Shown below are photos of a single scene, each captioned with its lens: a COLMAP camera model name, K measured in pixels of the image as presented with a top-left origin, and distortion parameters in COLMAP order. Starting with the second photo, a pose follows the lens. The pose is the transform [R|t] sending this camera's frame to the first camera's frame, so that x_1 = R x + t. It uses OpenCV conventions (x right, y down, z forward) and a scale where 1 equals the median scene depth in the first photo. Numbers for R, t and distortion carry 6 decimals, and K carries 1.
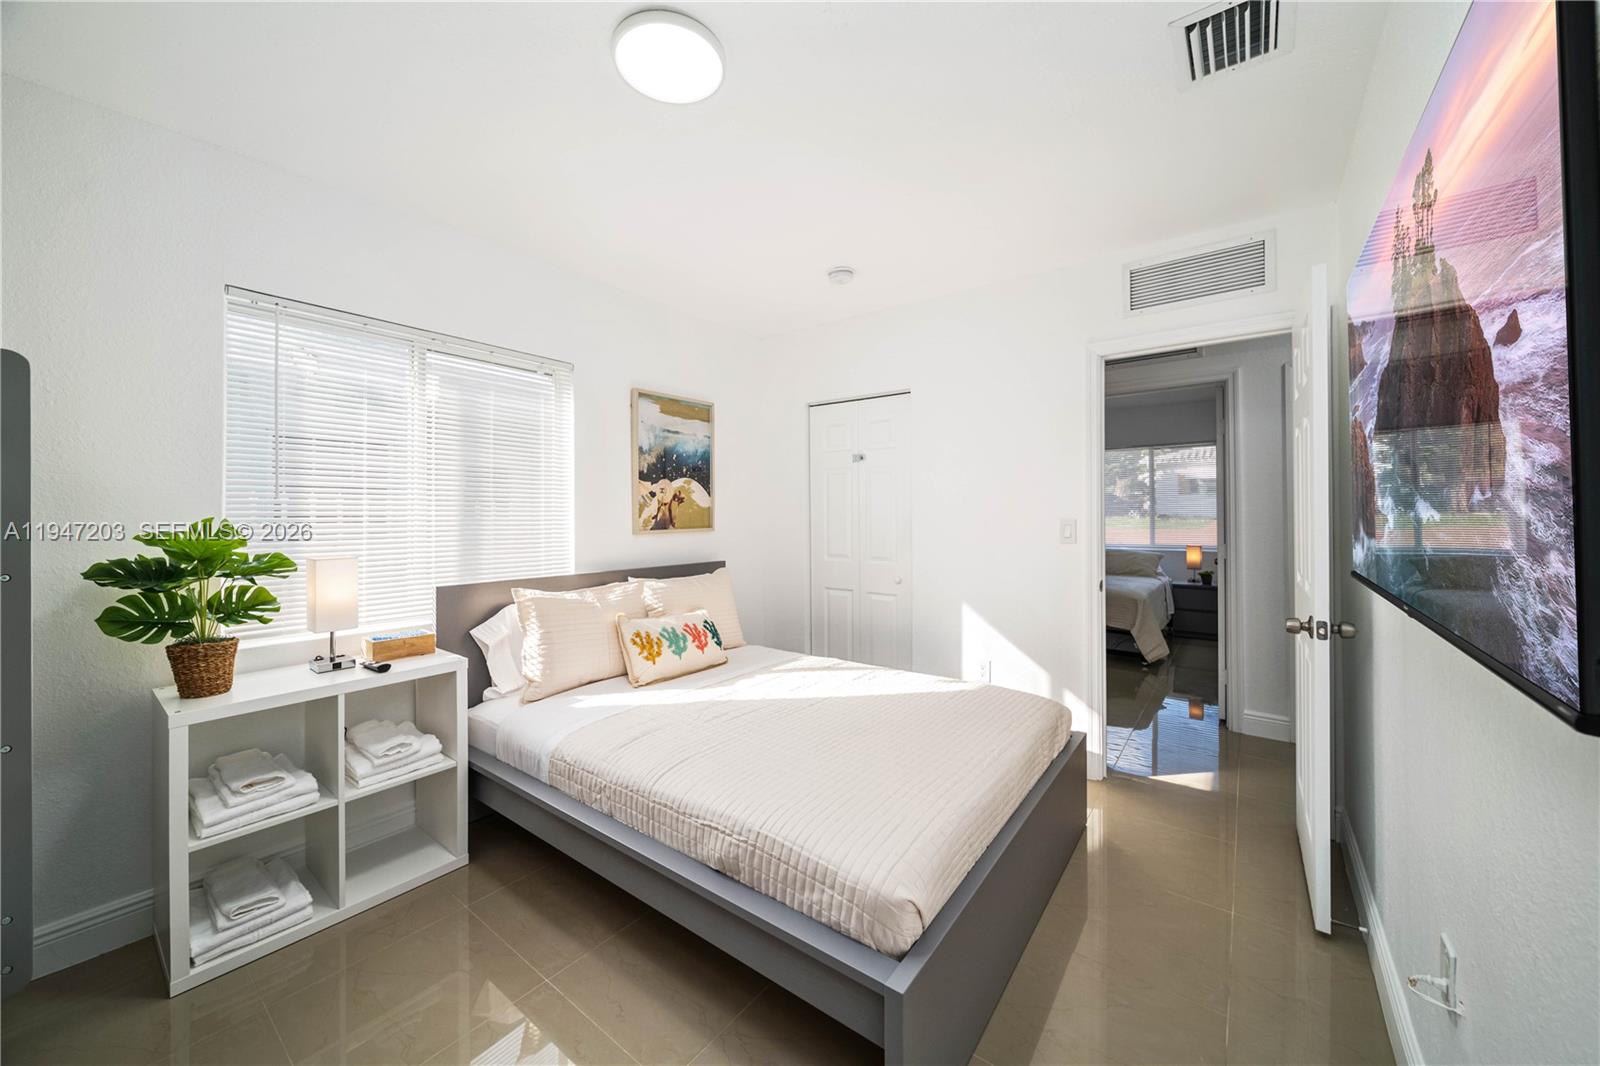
lens RADIAL K [[575.6, 0, 804.0], [0, 575.6, 497.9], [0, 0, 1]] dist [-0.001880, -0.000334]
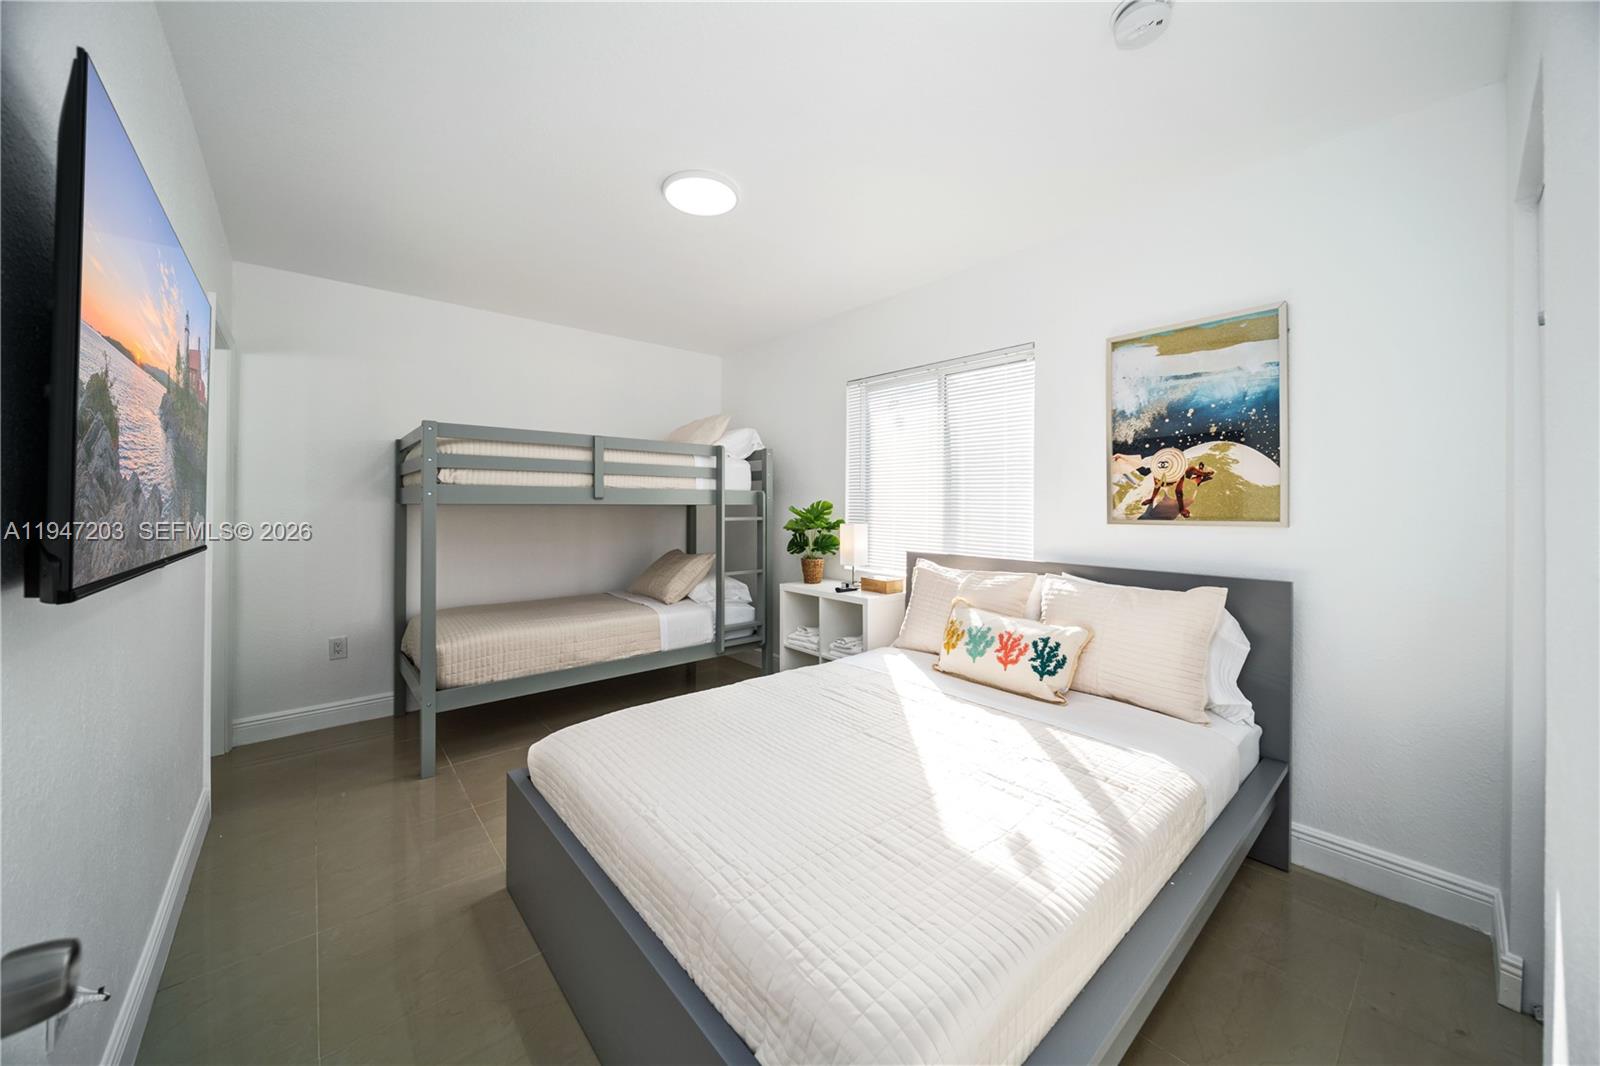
lens RADIAL K [[575.6, 0, 804.0], [0, 575.6, 497.9], [0, 0, 1]] dist [-0.001880, -0.000334]
pose [[-0.203900, -0.005615, -0.978976, 0.538681], [0.025599, 0.999611, -0.011065, 0.024458], [0.978657, -0.027317, -0.203677, 0.717486]]
